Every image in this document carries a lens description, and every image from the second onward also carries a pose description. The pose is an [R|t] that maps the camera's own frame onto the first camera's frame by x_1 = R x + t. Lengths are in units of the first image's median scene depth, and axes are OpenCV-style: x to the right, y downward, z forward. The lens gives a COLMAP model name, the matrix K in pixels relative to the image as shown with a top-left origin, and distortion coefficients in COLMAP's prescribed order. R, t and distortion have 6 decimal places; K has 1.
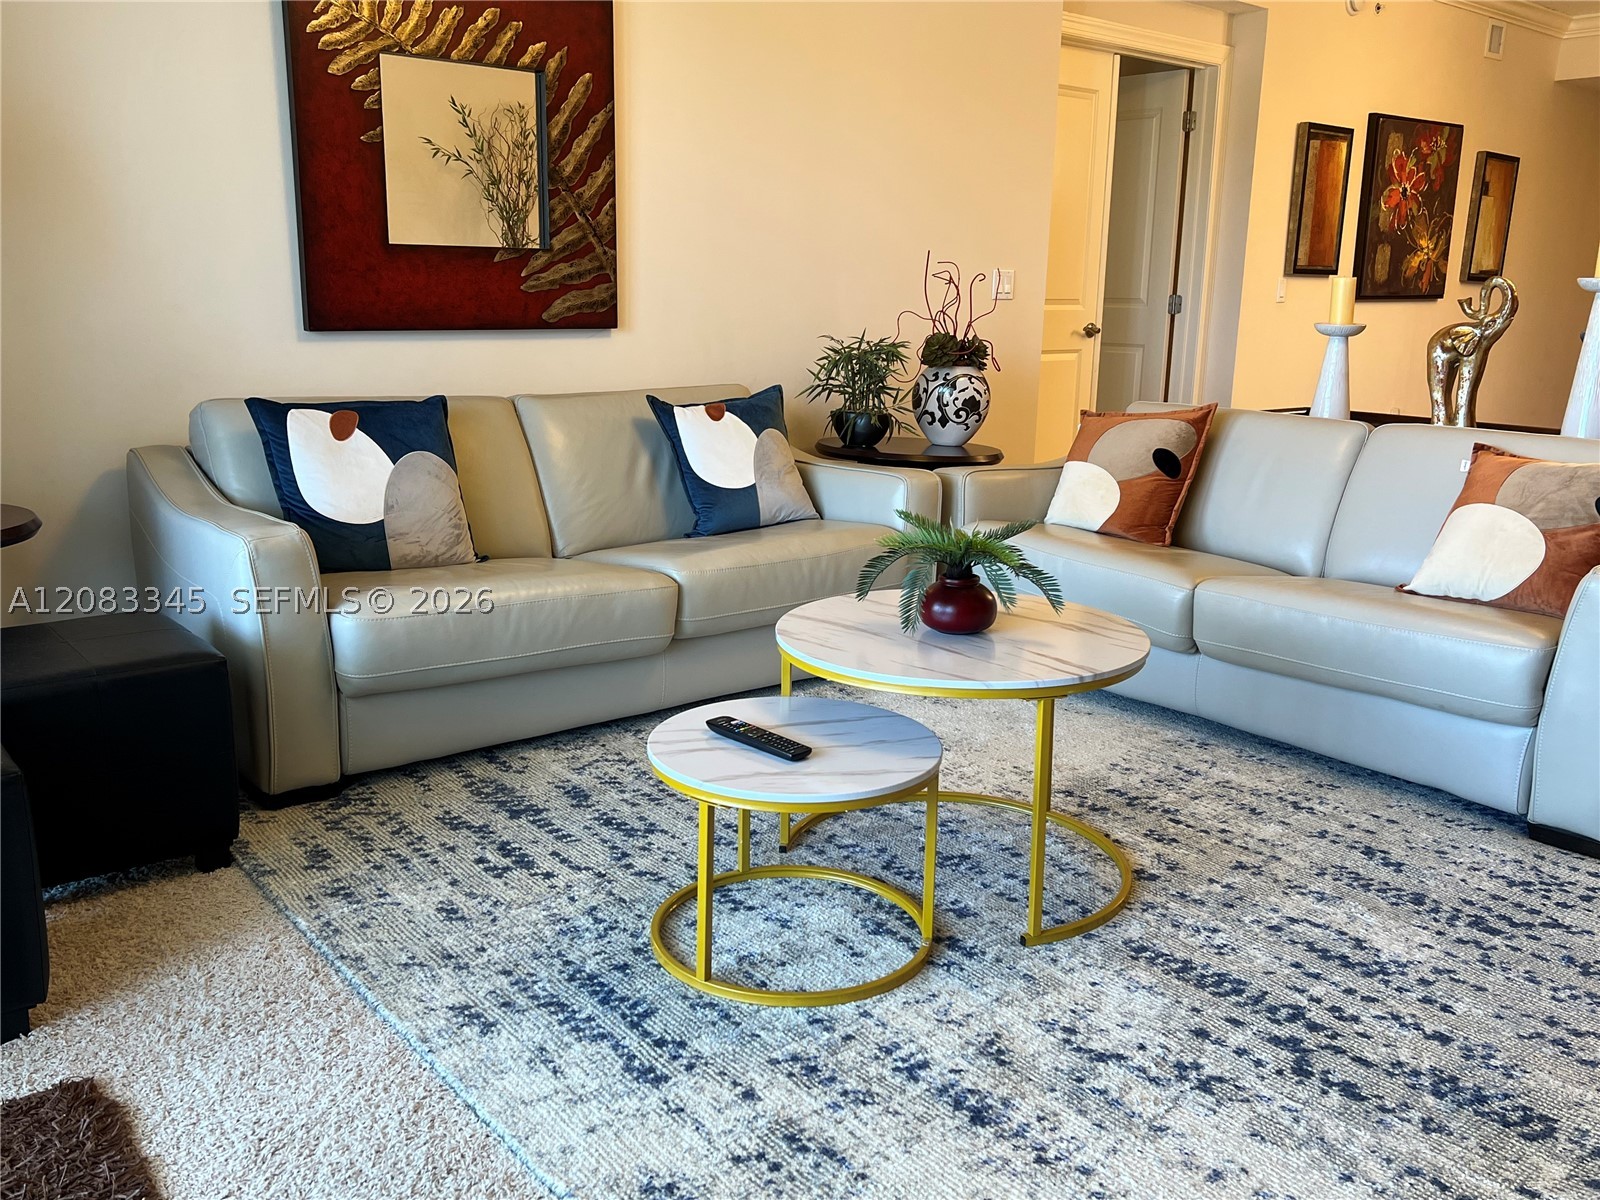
lens RADIAL K [[1359.3, 0, 812.1], [0, 1359.3, 595.1], [0, 0, 1]] dist [0.052290, -0.048844]
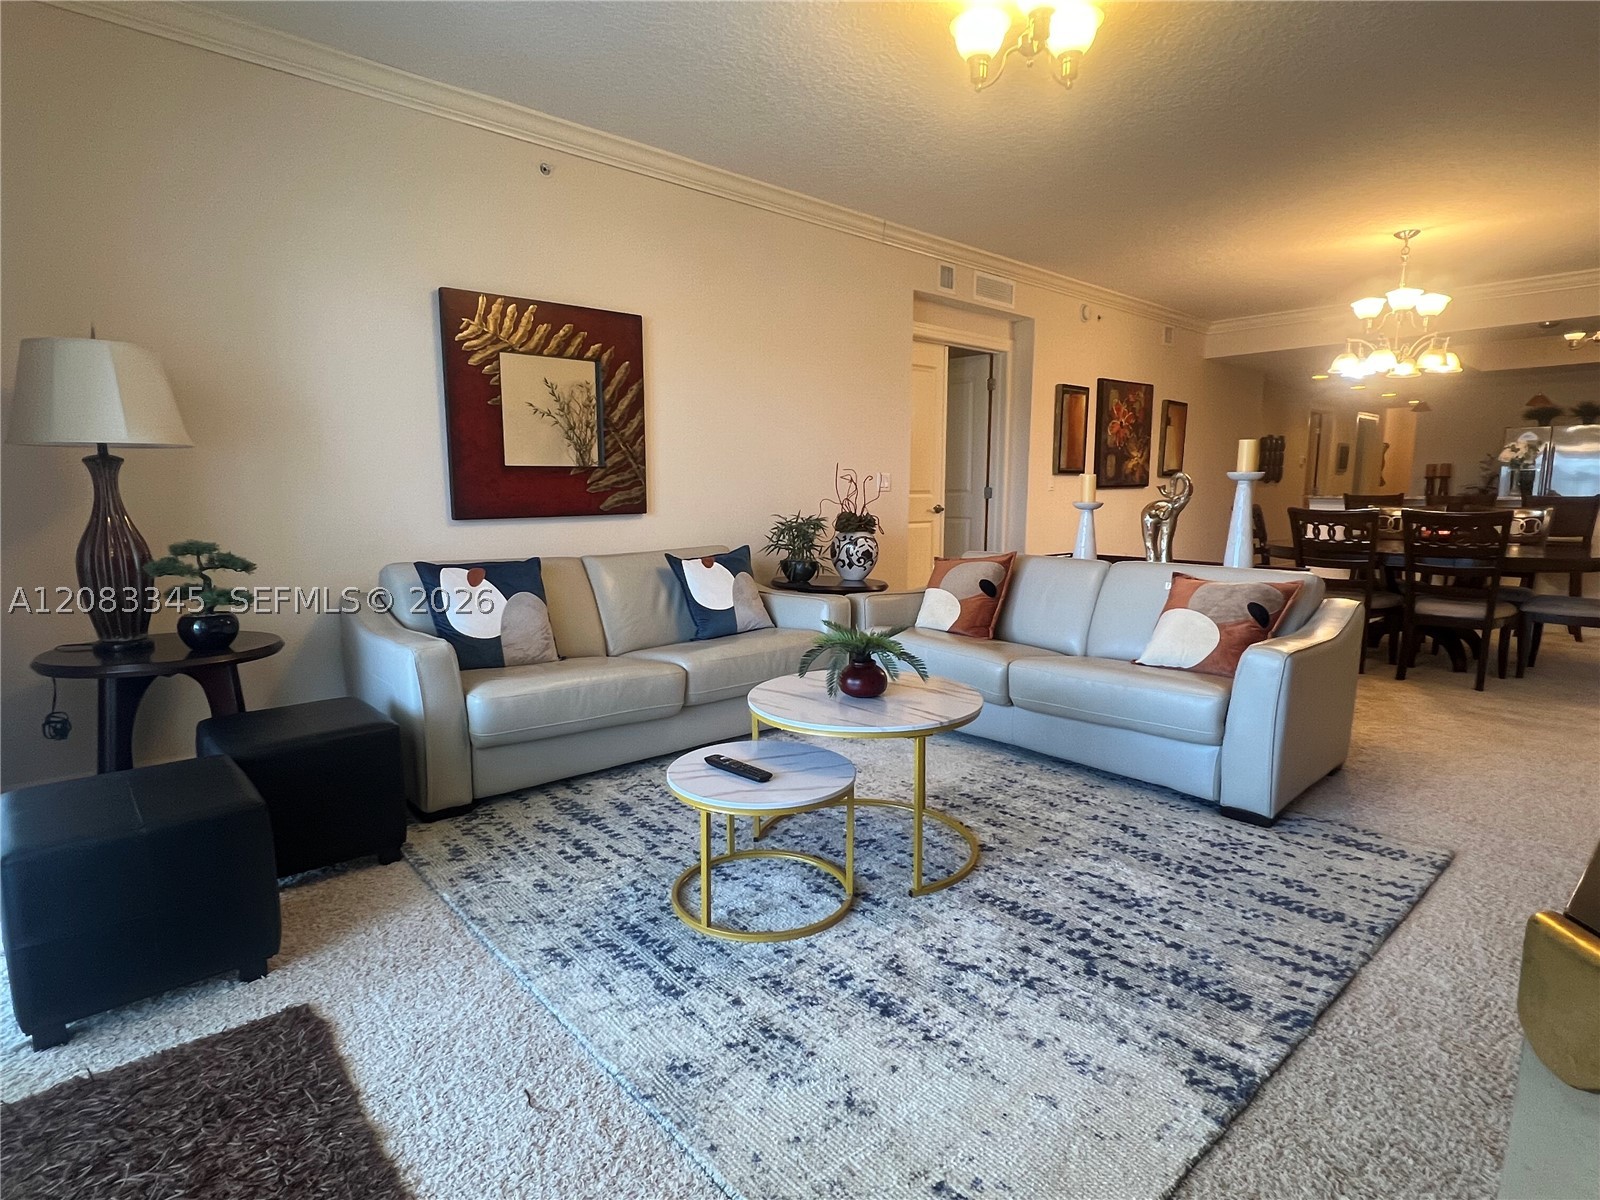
lens RADIAL K [[847.4, 0, 792.3], [0, 847.4, 608.5], [0, 0, 1]] dist [-0.000805, 0.001286]
pose [[0.999360, -0.025007, 0.025579, 0.002120], [0.026967, 0.996480, -0.079370, 0.001123], [-0.023505, 0.080009, 0.996517, 0.008815]]
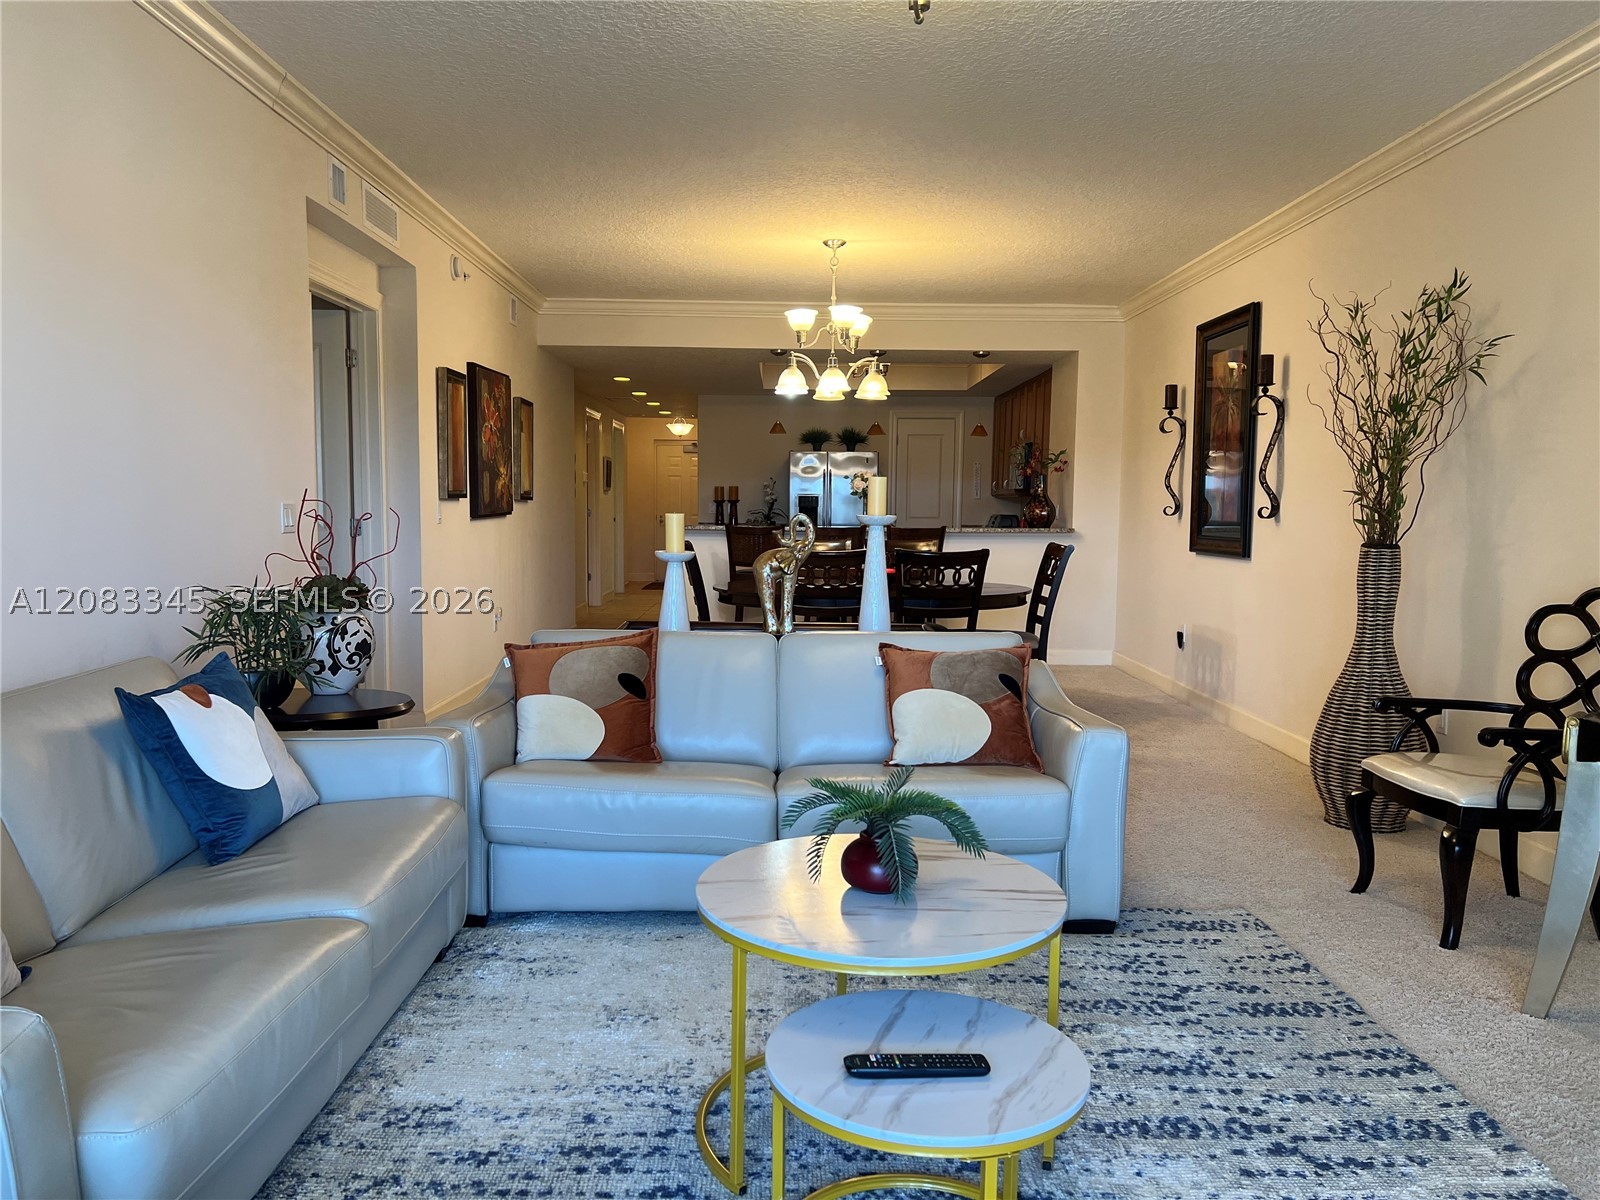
lens RADIAL K [[1201.9, 0, 793.8], [0, 1201.9, 609.1], [0, 0, 1]] dist [0.061596, -0.064146]
pose [[0.640309, -0.082622, 0.763661, -0.596410], [0.172134, 0.984347, -0.037831, -0.154096], [-0.748582, 0.155676, 0.644508, 0.434295]]
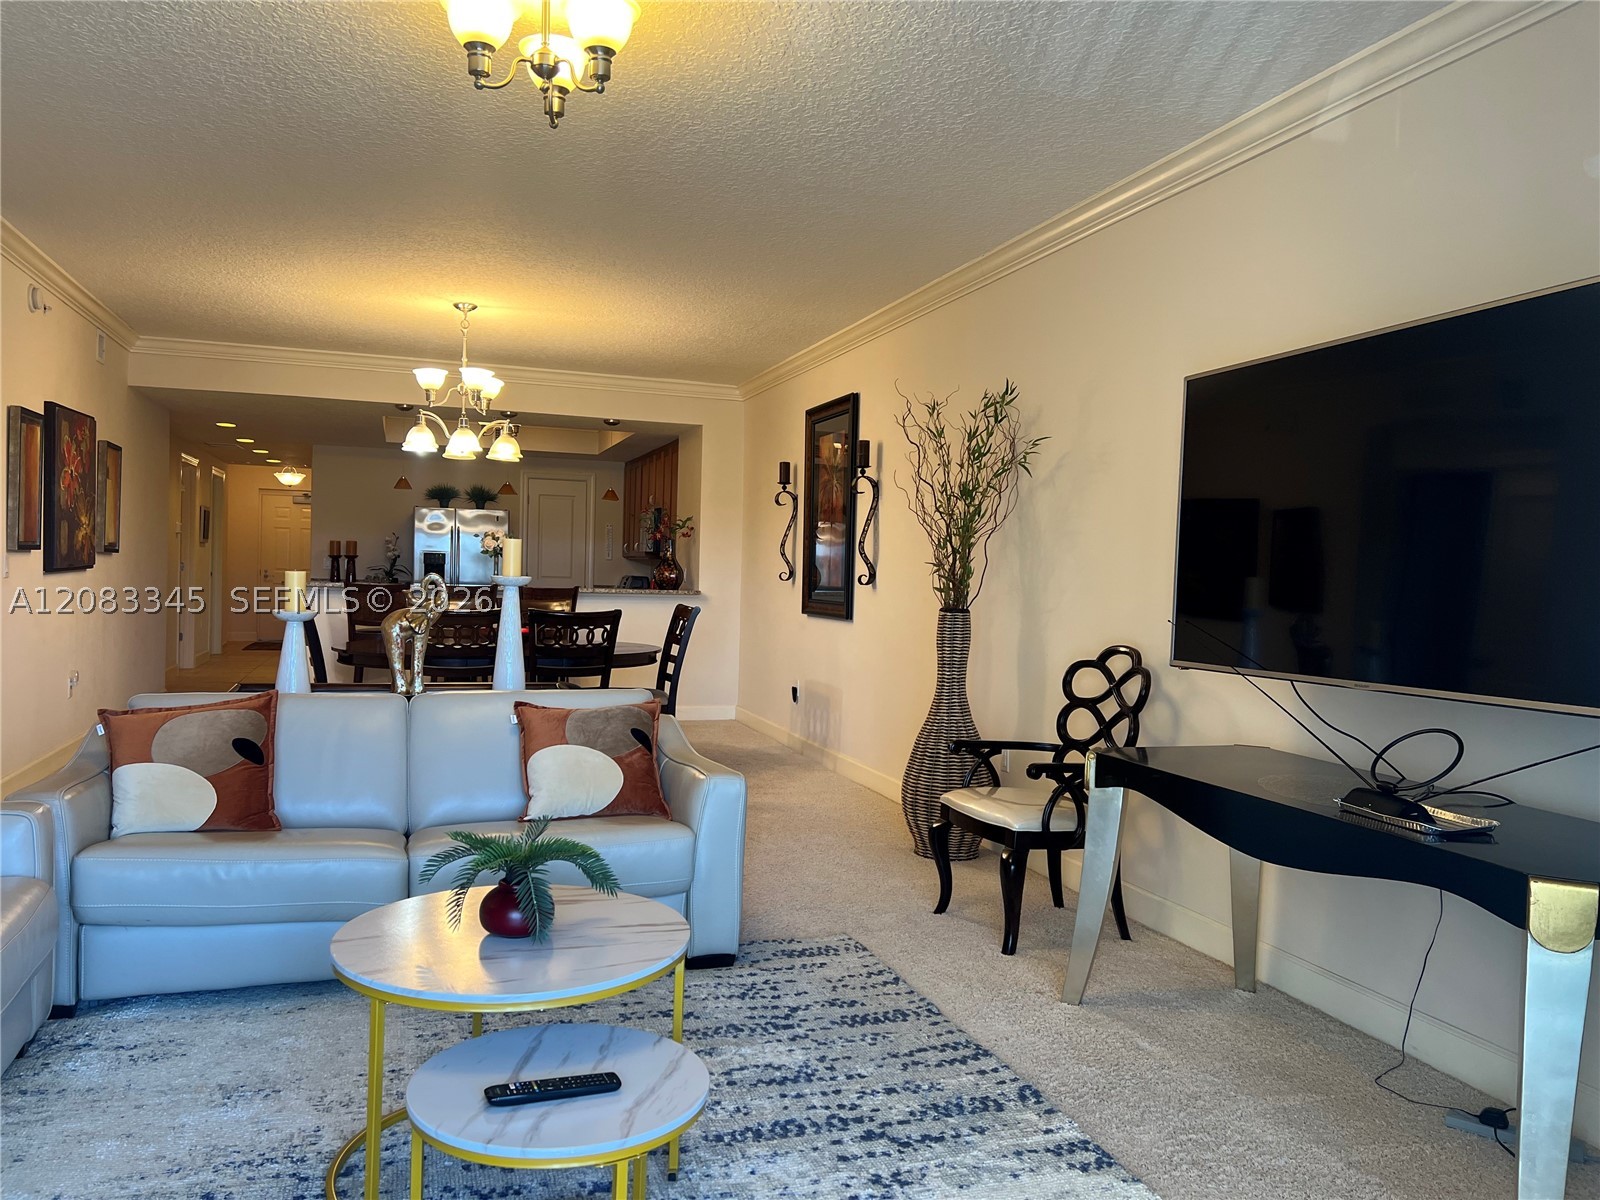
lens RADIAL K [[1201.9, 0, 790.6], [0, 1201.9, 599.9], [0, 0, 1]] dist [0.063047, -0.076126]
pose [[0.383277, -0.034674, 0.922982, -0.674107], [0.183305, 0.982274, -0.039218, -0.152982], [-0.905261, 0.184218, 0.382839, 0.390617]]
